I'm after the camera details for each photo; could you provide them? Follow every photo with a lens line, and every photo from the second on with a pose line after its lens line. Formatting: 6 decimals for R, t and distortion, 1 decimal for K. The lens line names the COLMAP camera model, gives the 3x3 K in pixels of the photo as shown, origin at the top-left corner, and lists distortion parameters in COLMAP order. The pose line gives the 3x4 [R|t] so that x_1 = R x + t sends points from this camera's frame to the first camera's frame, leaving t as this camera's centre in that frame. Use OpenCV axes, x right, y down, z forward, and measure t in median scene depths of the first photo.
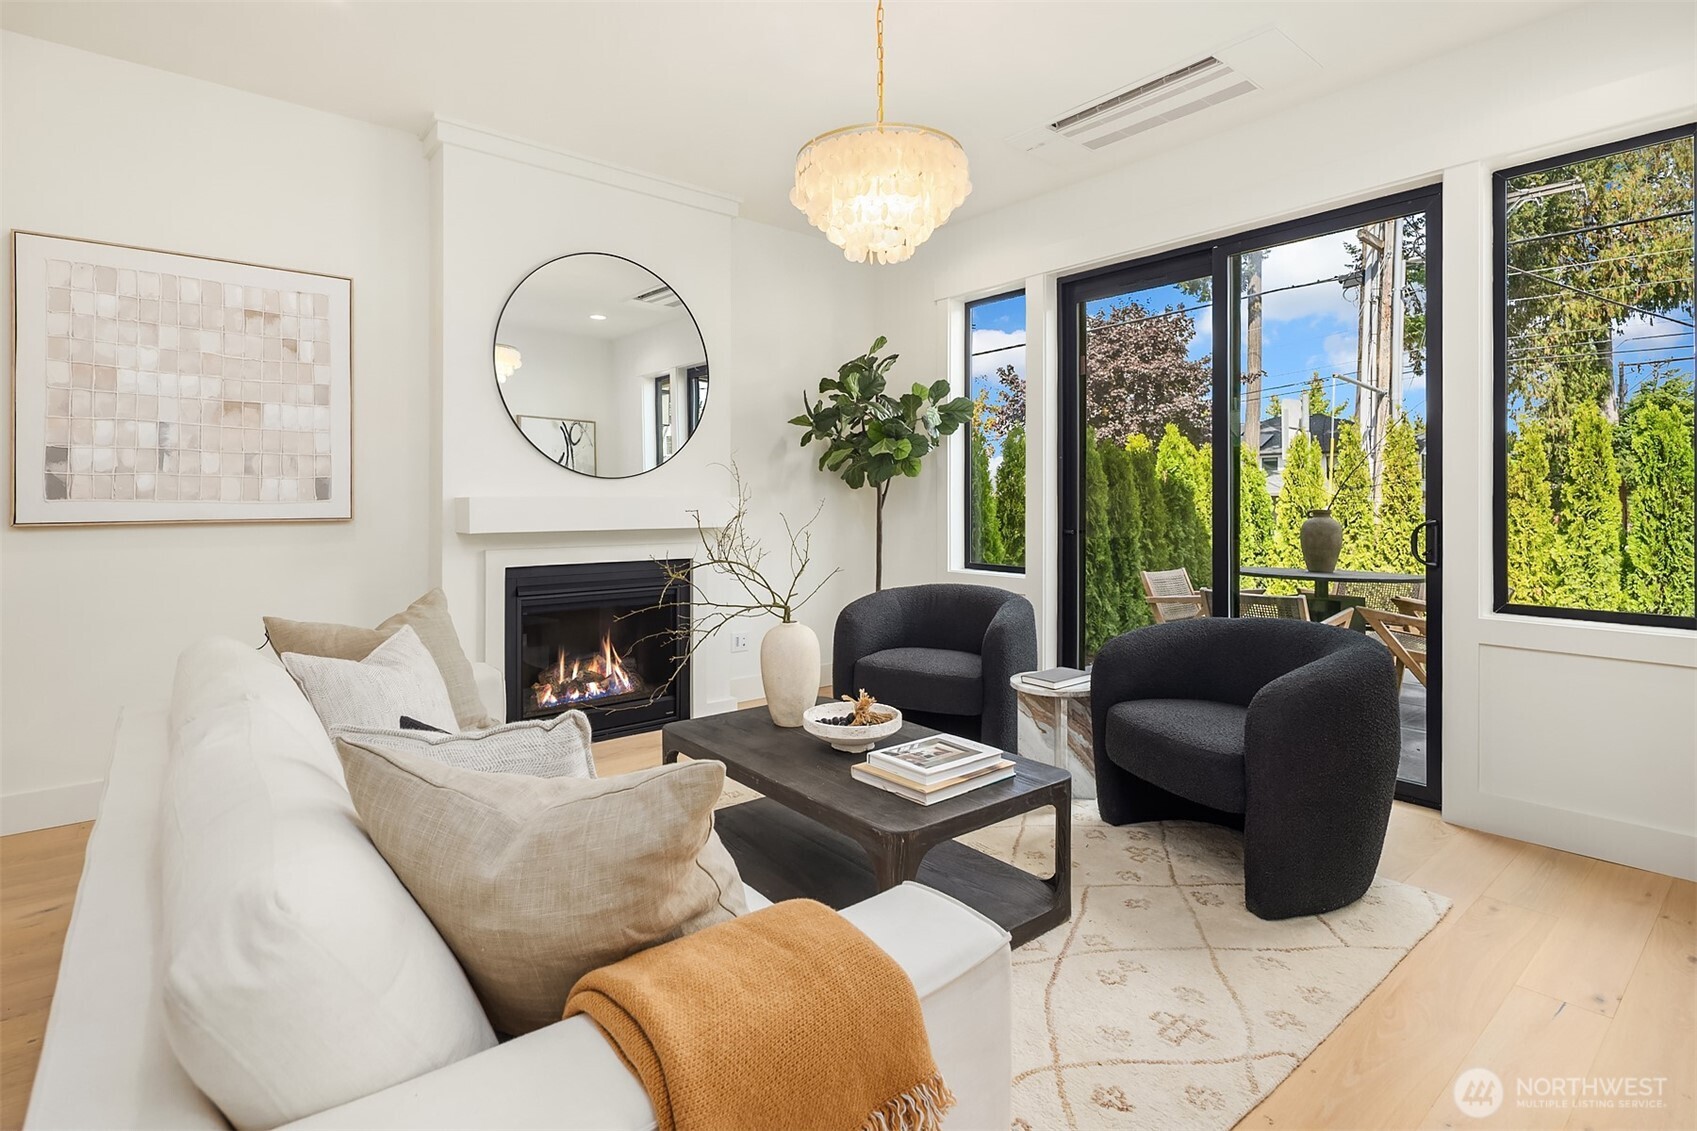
lens RADIAL K [[830.0, 0, 842.4], [0, 830.0, 501.2], [0, 0, 1]] dist [-0.002180, -0.001467]
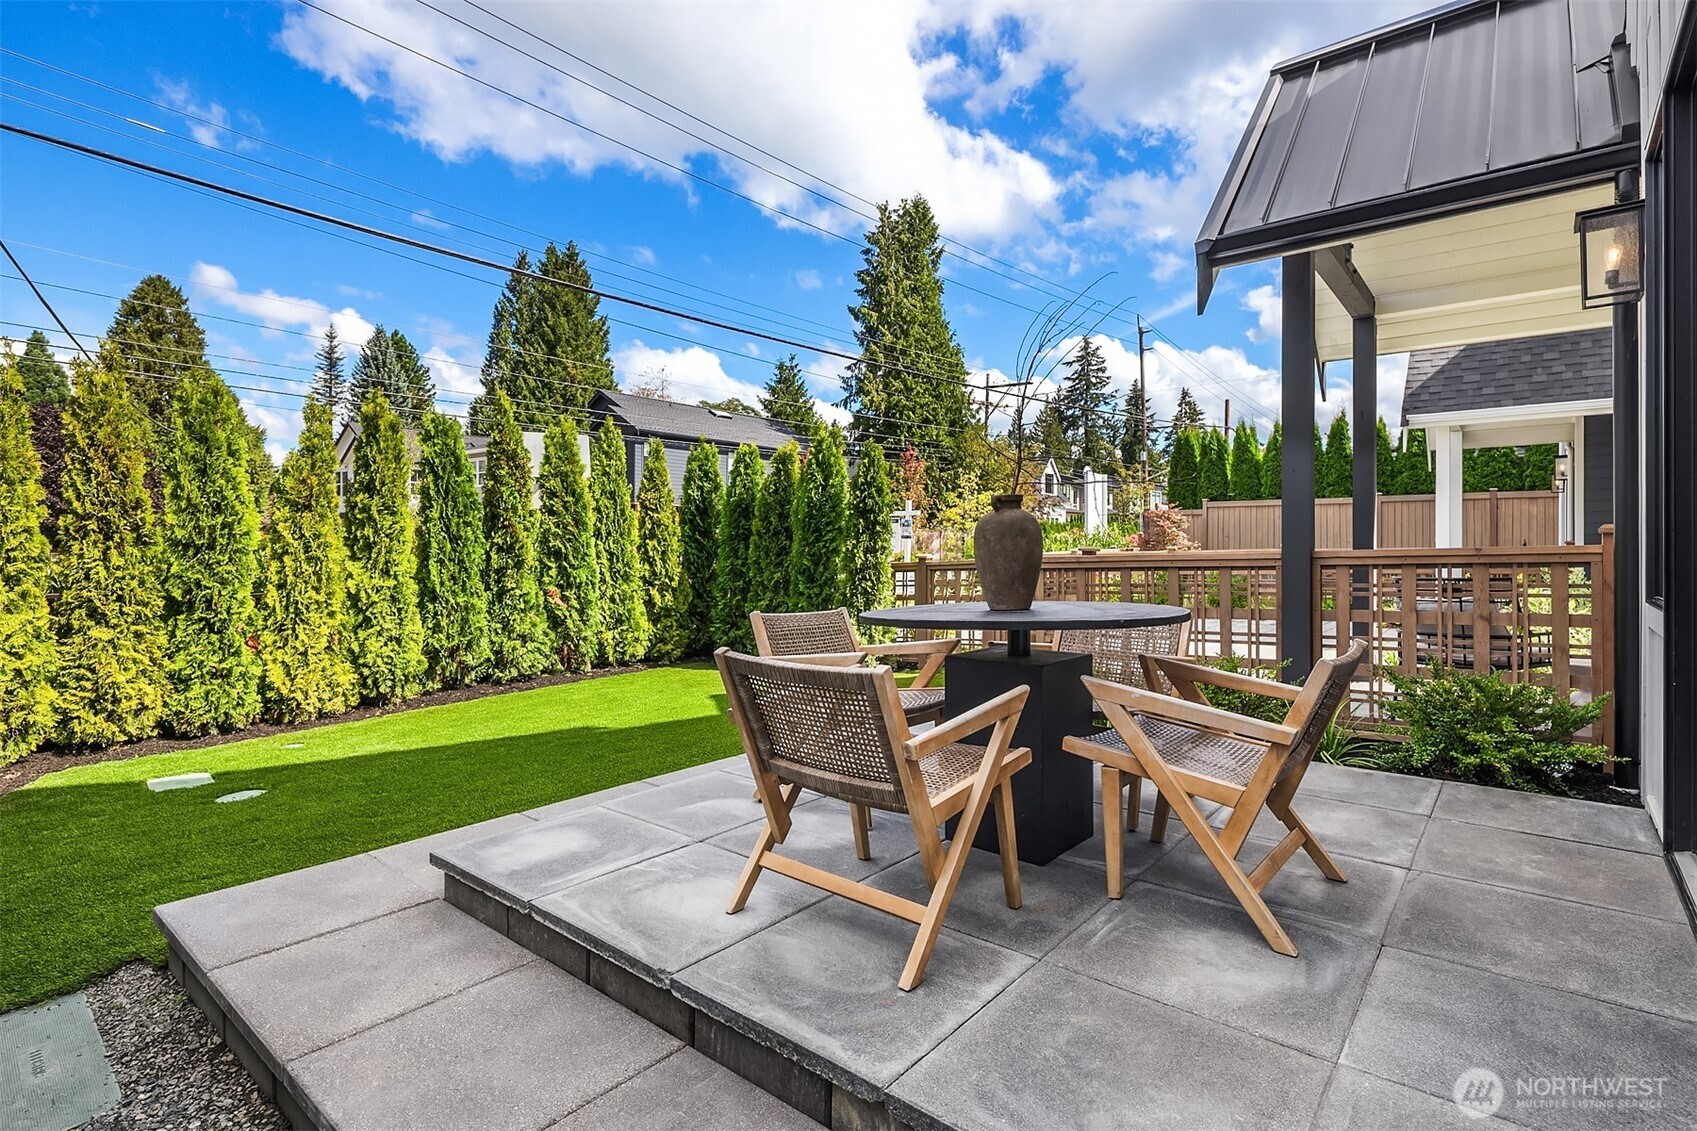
lens RADIAL K [[827.8, 0, 845.8], [0, 827.8, 546.8], [0, 0, 1]] dist [-0.001349, -0.000357]
pose [[-0.189264, -0.000317, 0.981926, 0.035673], [-0.002767, 0.999996, -0.000210, 0.026527], [-0.981922, -0.002757, -0.189264, 0.706255]]
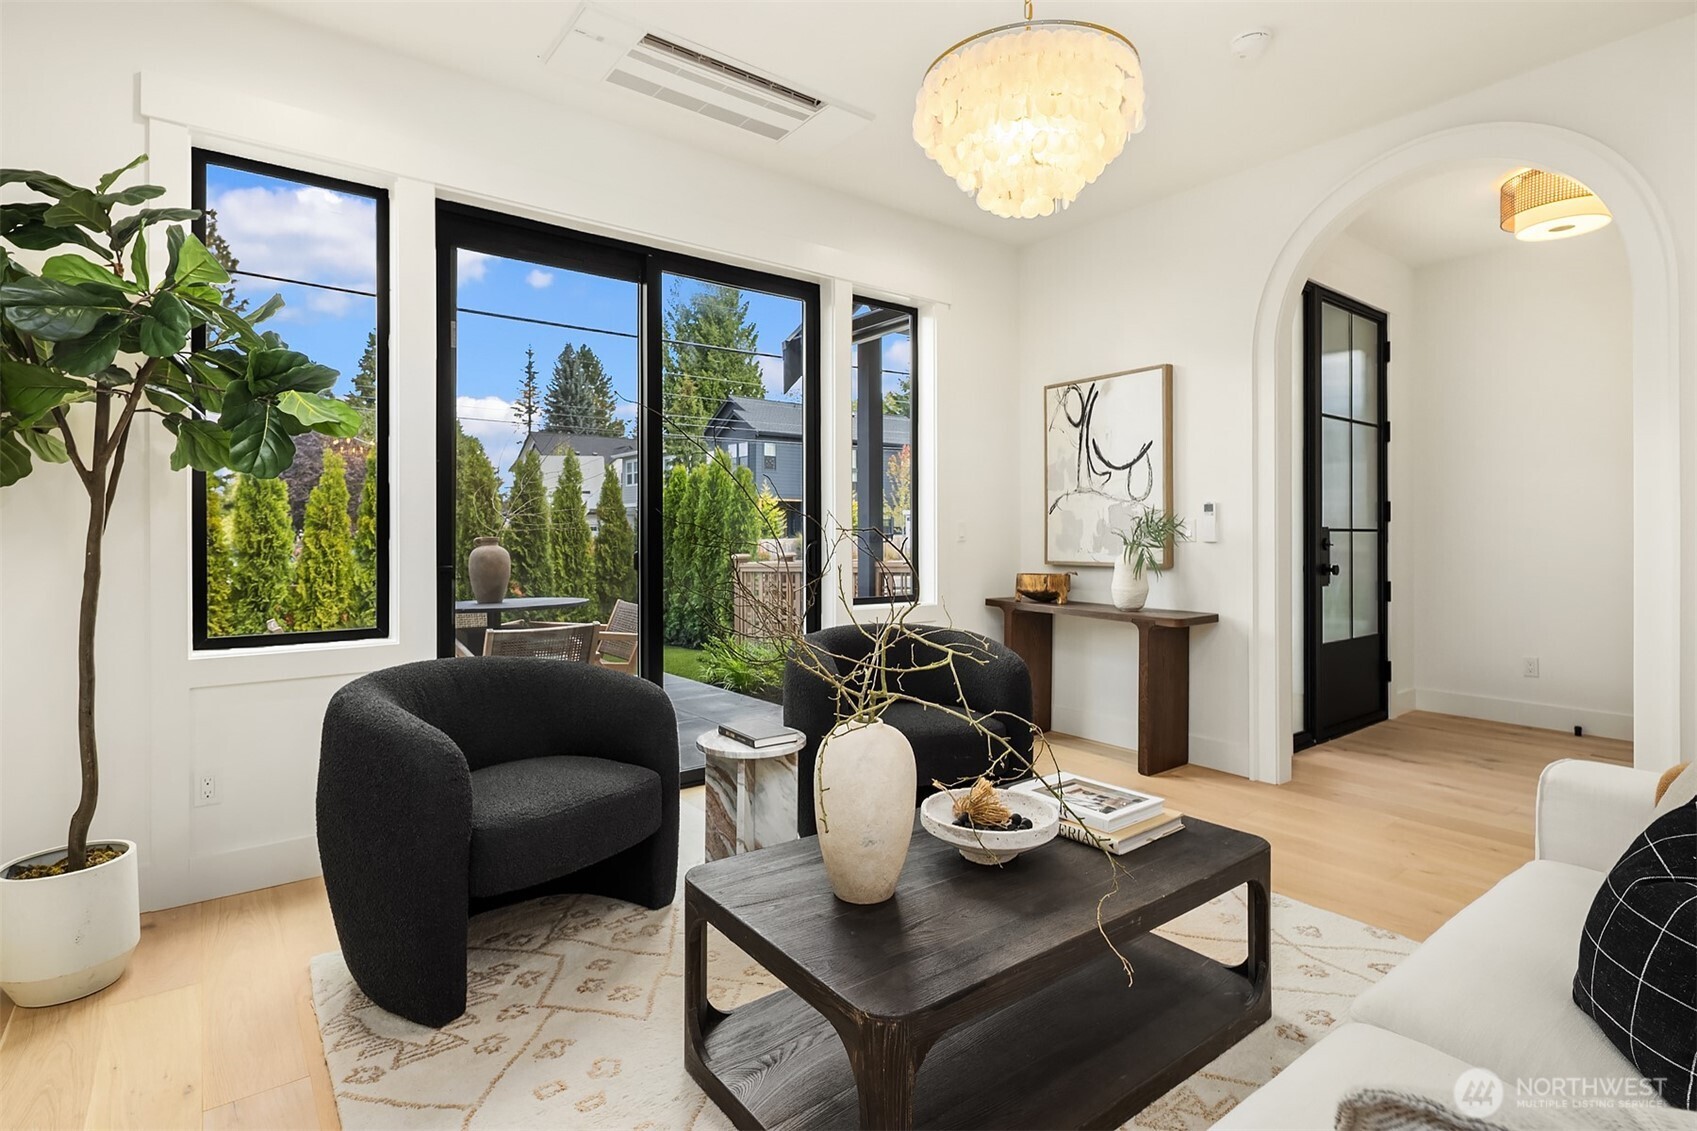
lens RADIAL K [[834.6, 0, 843.3], [0, 834.6, 534.8], [0, 0, 1]] dist [-0.000048, -0.000082]
pose [[0.033305, 0.000450, 0.999445, -0.214127], [0.002140, 0.999998, -0.000521, 0.005352], [-0.999443, 0.002156, 0.033304, 0.328643]]
